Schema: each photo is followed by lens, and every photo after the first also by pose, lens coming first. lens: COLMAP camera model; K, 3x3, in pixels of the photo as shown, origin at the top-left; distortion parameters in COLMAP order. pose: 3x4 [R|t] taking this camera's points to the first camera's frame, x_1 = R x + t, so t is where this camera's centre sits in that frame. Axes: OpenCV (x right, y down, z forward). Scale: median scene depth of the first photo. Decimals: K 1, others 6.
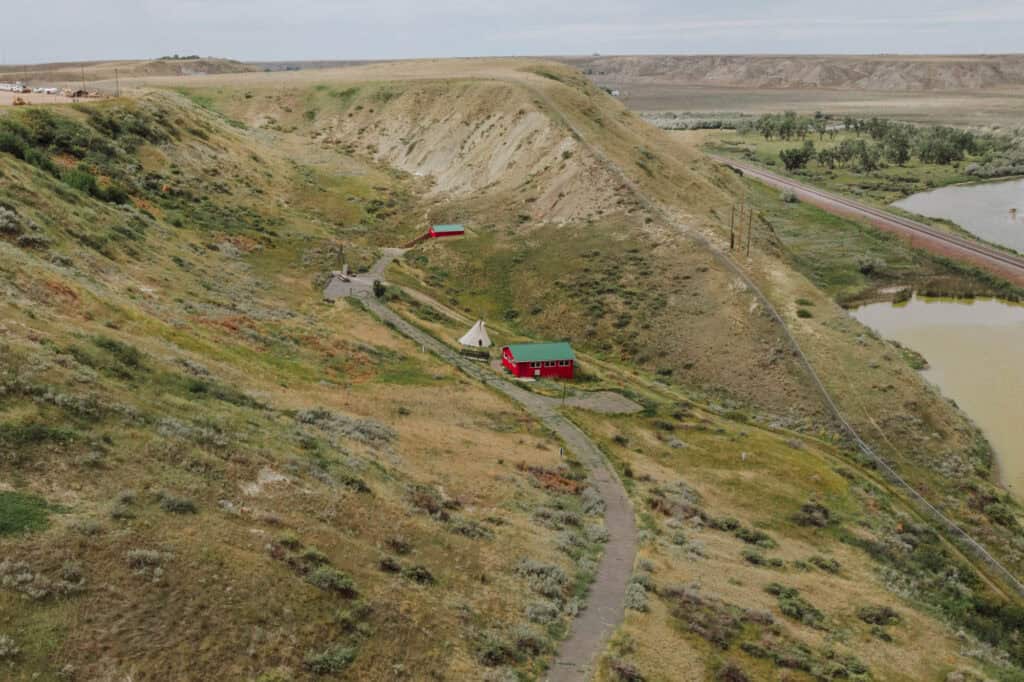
lens RADIAL K [[1047.7, 0, 512.0], [0, 1047.7, 341.0], [0, 0, 1]] dist [-0.028463, -0.017951]
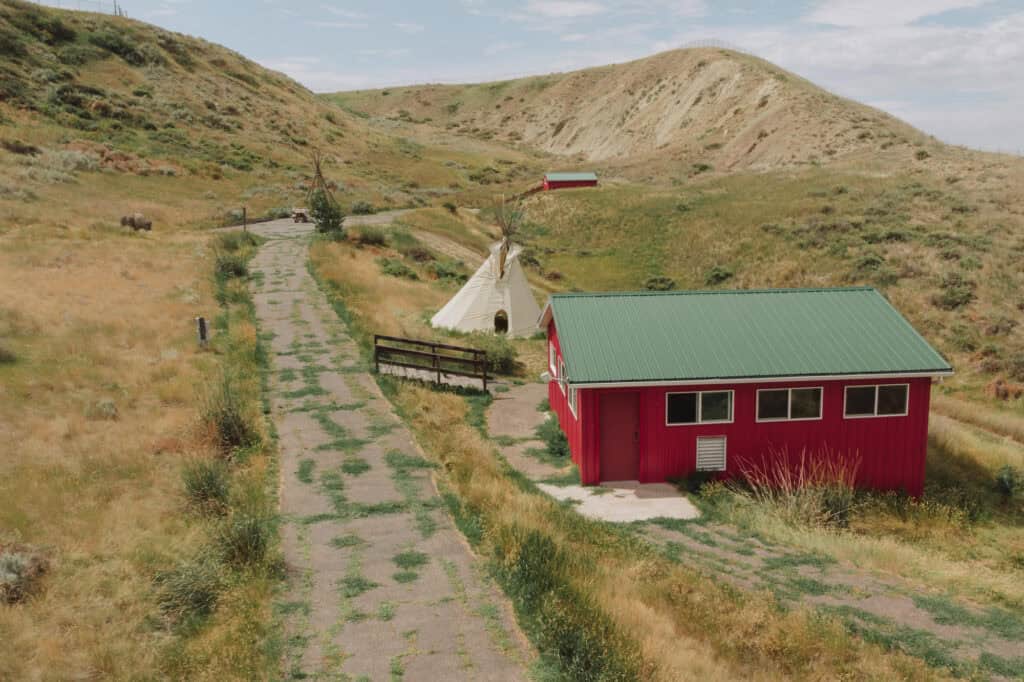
lens RADIAL K [[1047.7, 0, 512.0], [0, 1047.7, 341.0], [0, 0, 1]] dist [-0.028463, -0.017951]
pose [[0.984569, 0.004262, -0.174944, 0.009701], [-0.011066, 0.999219, -0.037931, 0.008325], [0.174646, 0.039282, 0.983847, 0.369070]]
